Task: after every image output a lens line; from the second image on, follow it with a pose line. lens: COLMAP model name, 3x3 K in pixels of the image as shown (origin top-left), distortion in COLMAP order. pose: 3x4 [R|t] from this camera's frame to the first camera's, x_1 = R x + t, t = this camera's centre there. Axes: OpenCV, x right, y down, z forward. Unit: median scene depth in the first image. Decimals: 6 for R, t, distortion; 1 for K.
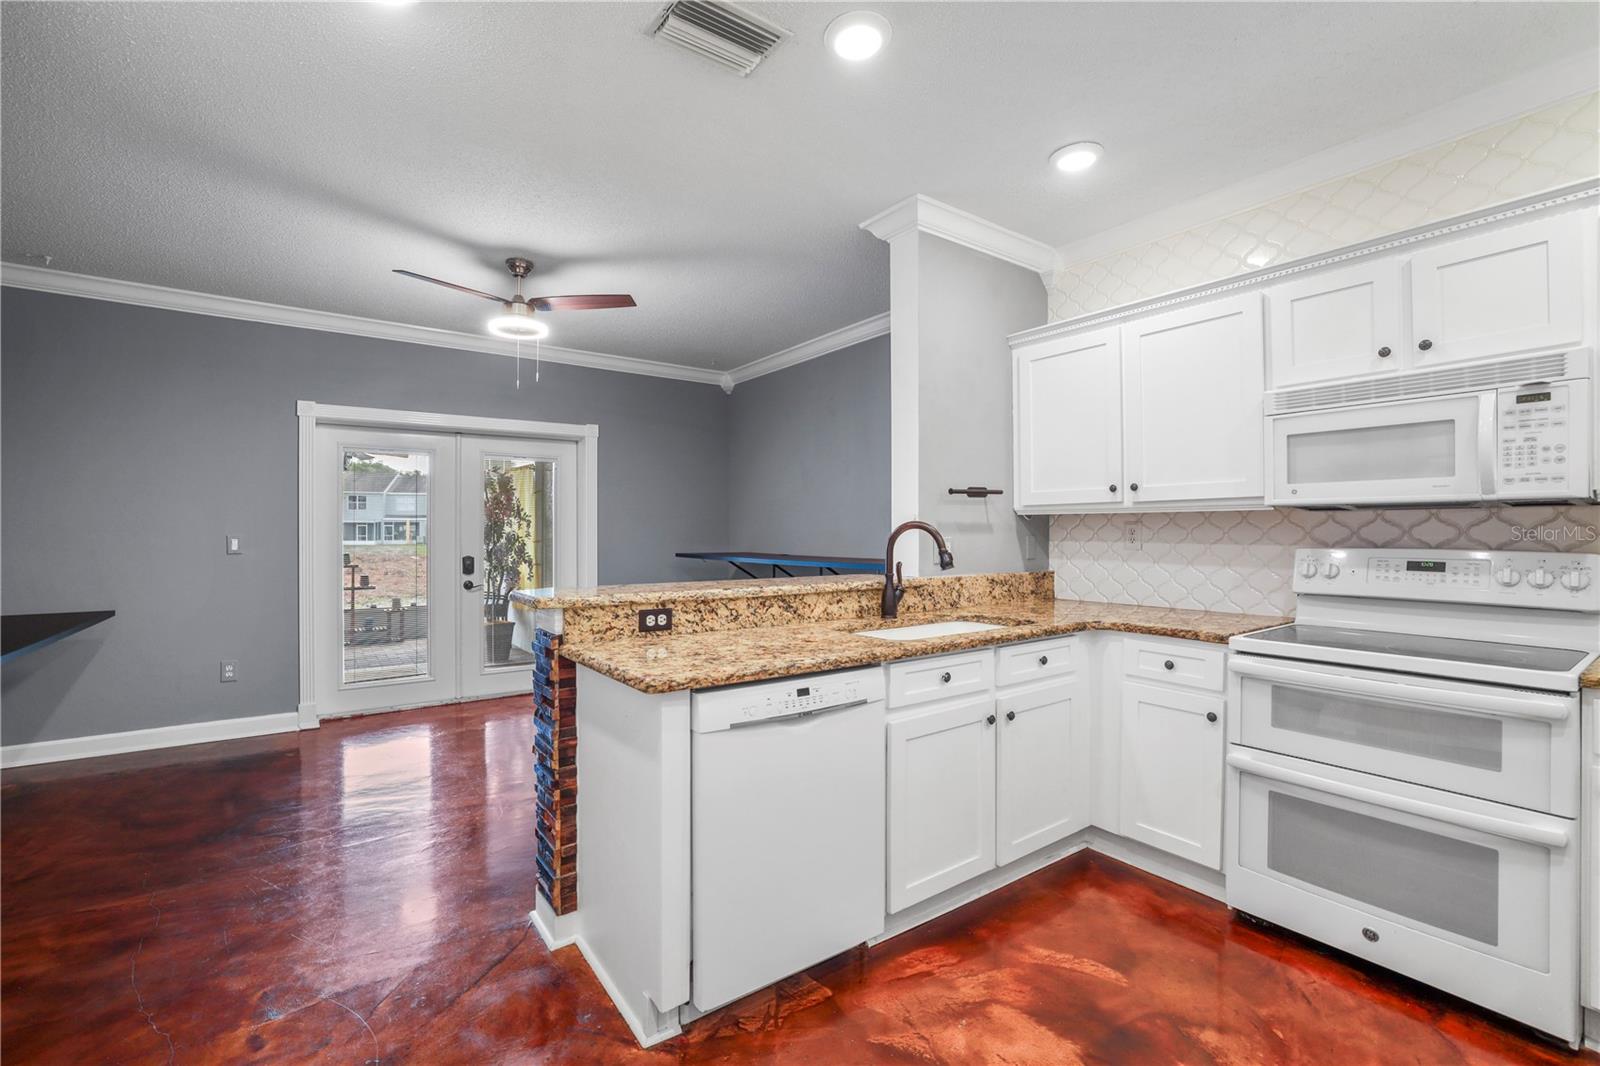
lens RADIAL K [[694.8, 0, 793.2], [0, 694.8, 533.4], [0, 0, 1]] dist [-0.043192, 0.015649]
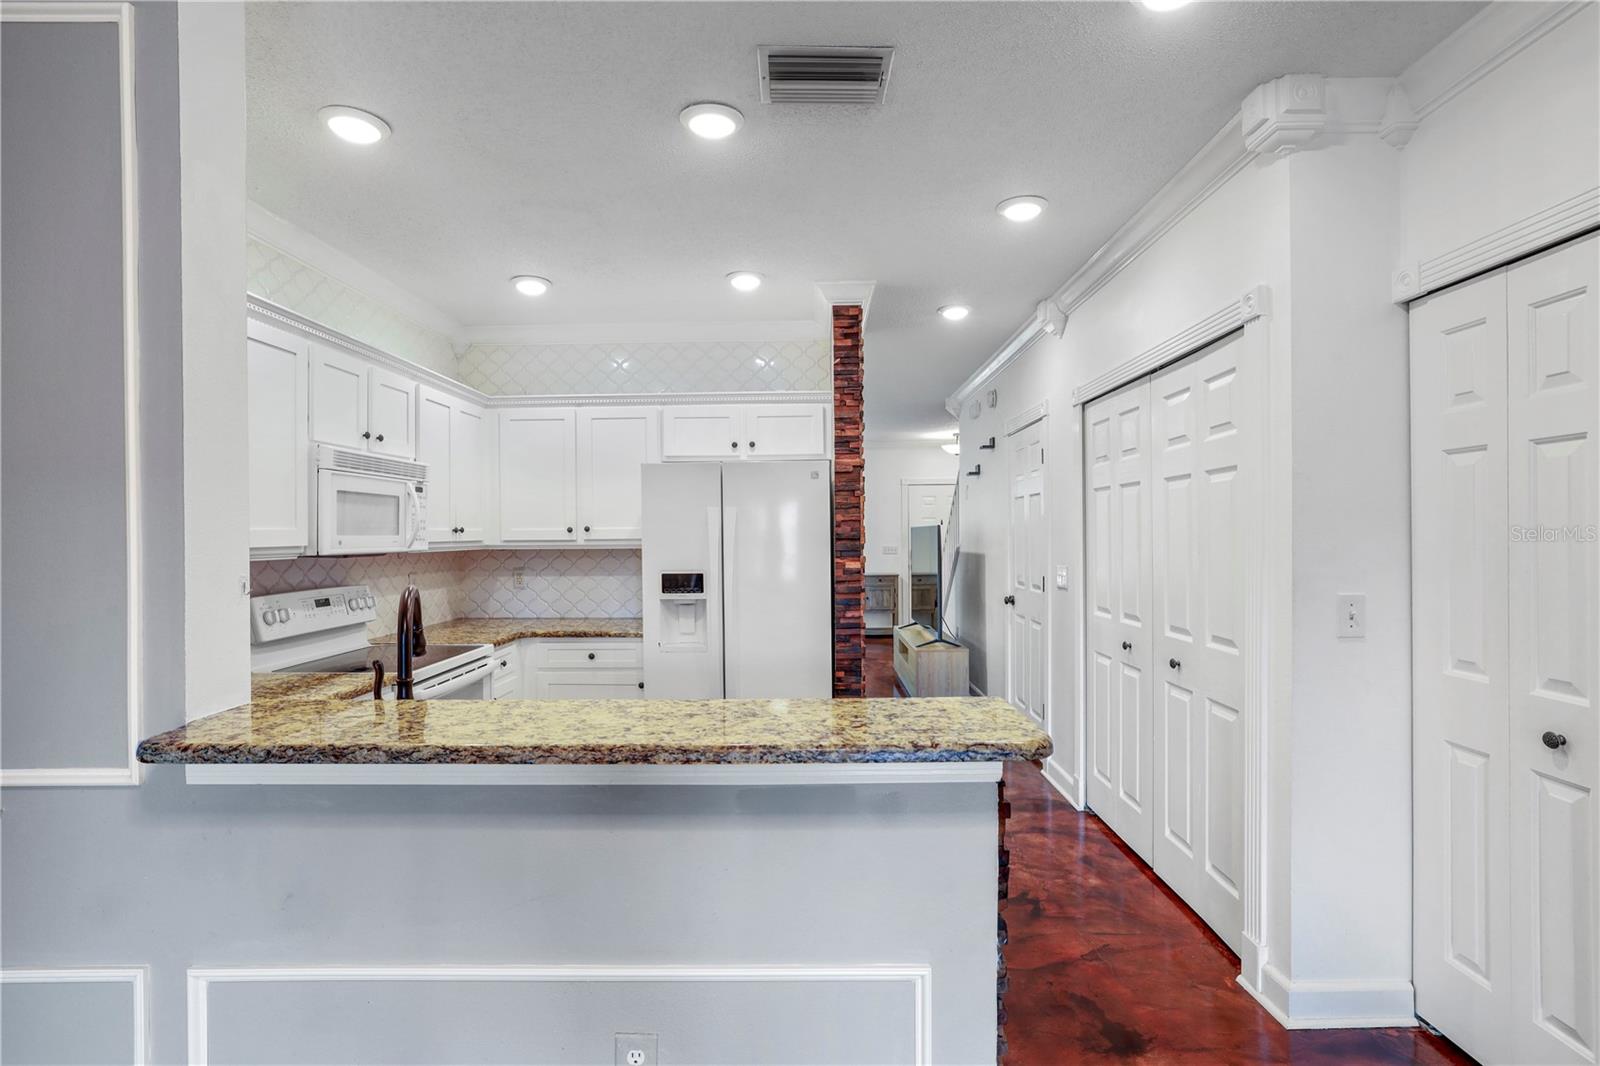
lens RADIAL K [[767.5, 0, 799.0], [0, 767.5, 542.0], [0, 0, 1]] dist [-0.031739, 0.010189]
pose [[-0.806986, -0.000540, 0.590570, -0.490988], [0.007624, 0.999907, 0.011332, -0.059289], [-0.590521, 0.013647, -0.806907, 1.306001]]
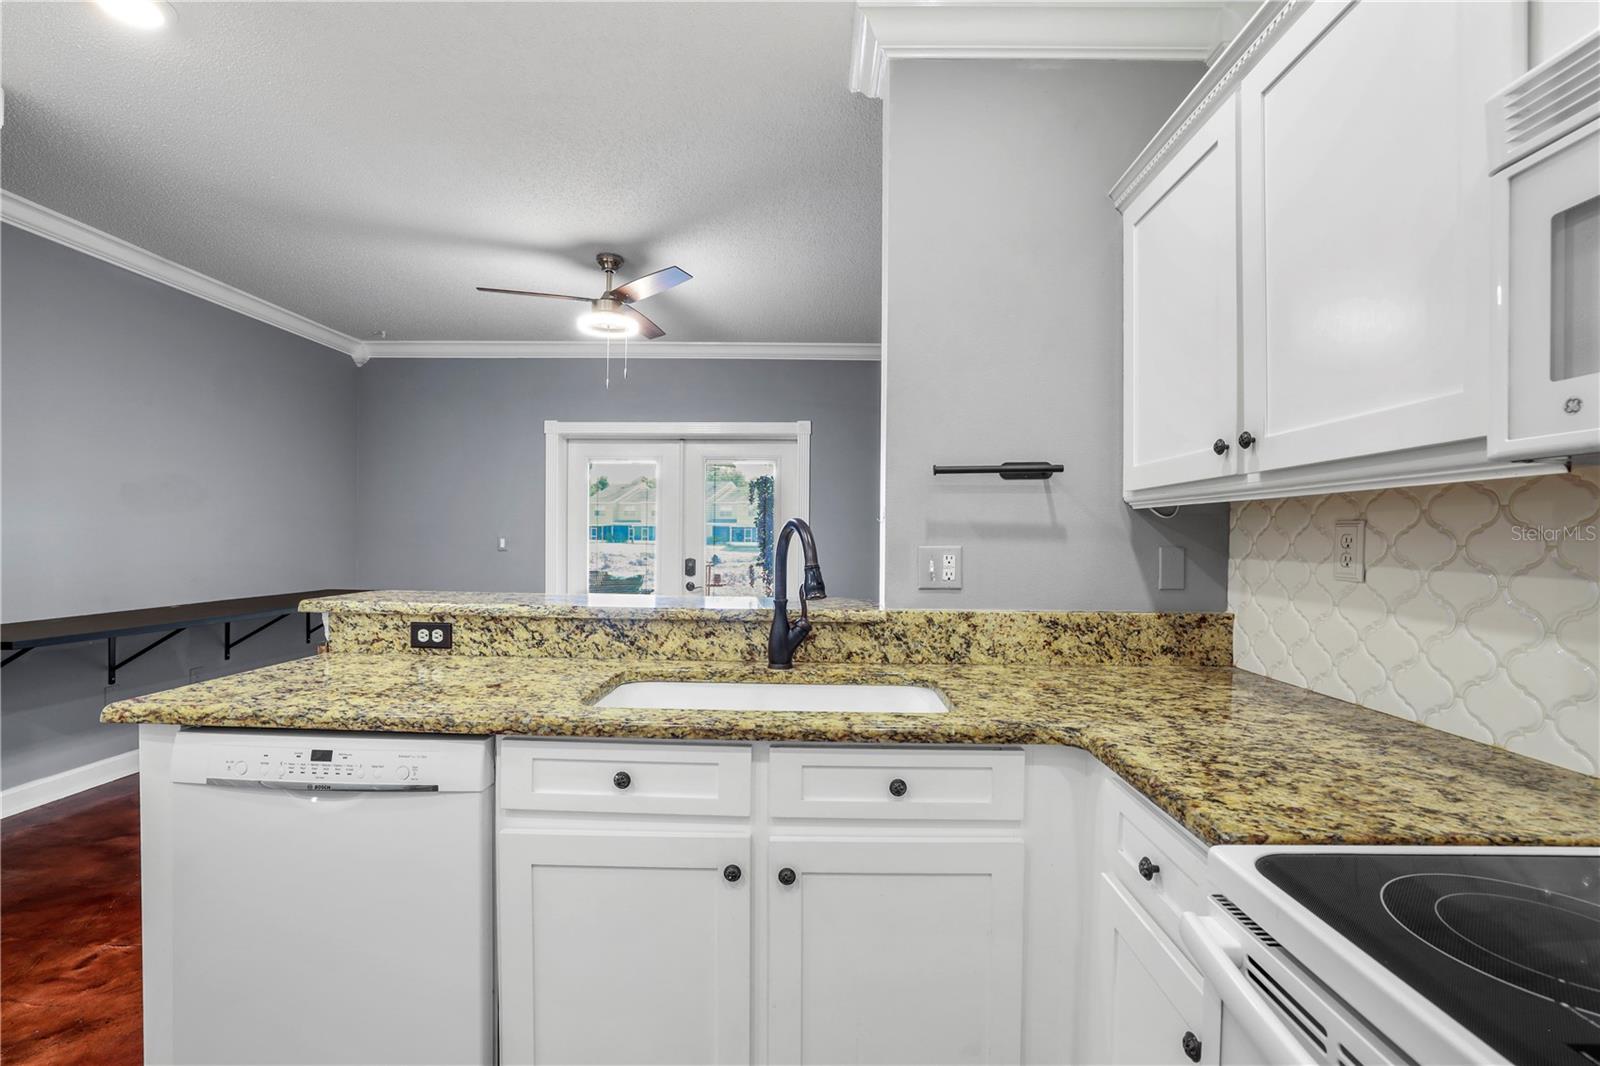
lens RADIAL K [[694.8, 0, 803.9], [0, 694.8, 554.7], [0, 0, 1]] dist [-0.043192, 0.015649]
pose [[0.800097, 0.024878, -0.599354, 0.550909], [-0.012919, 0.999623, 0.024247, -0.000161], [0.599731, -0.011657, 0.800117, 0.495171]]
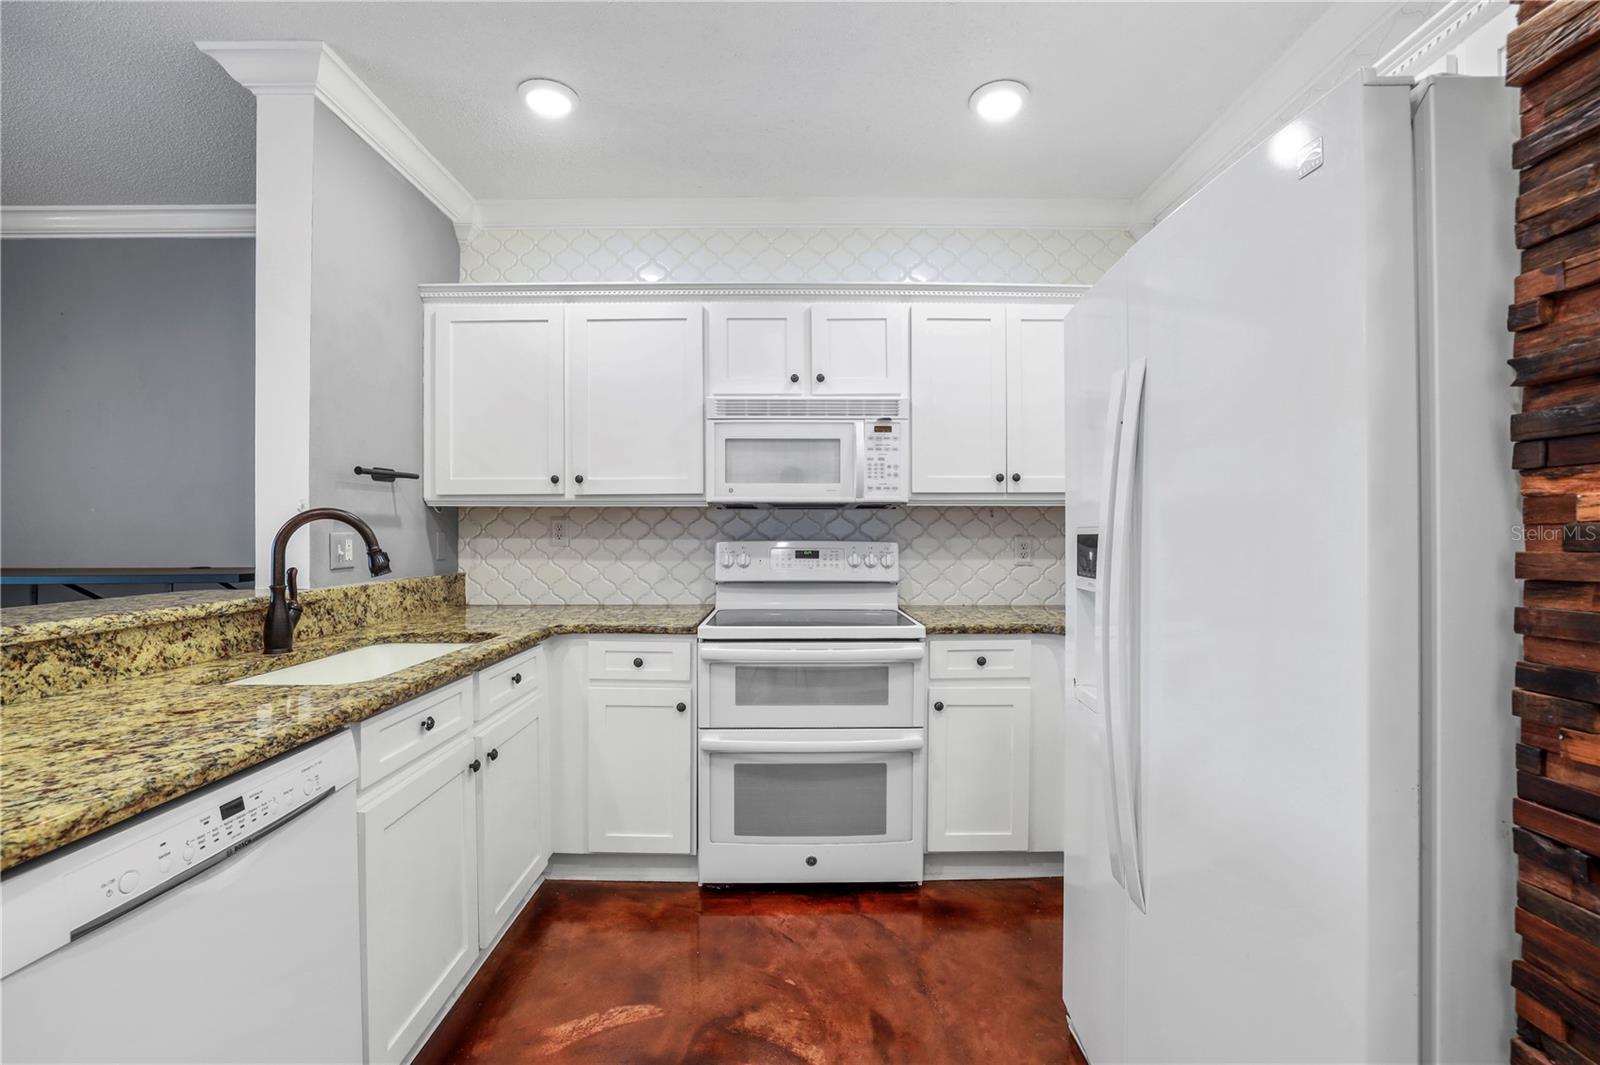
lens RADIAL K [[694.8, 0, 797.2], [0, 694.8, 536.4], [0, 0, 1]] dist [-0.043192, 0.015649]
pose [[0.573987, -0.002792, 0.818860, -0.111207], [0.001219, 0.999996, 0.002555, 0.009637], [-0.818864, -0.000468, 0.573988, 0.220094]]
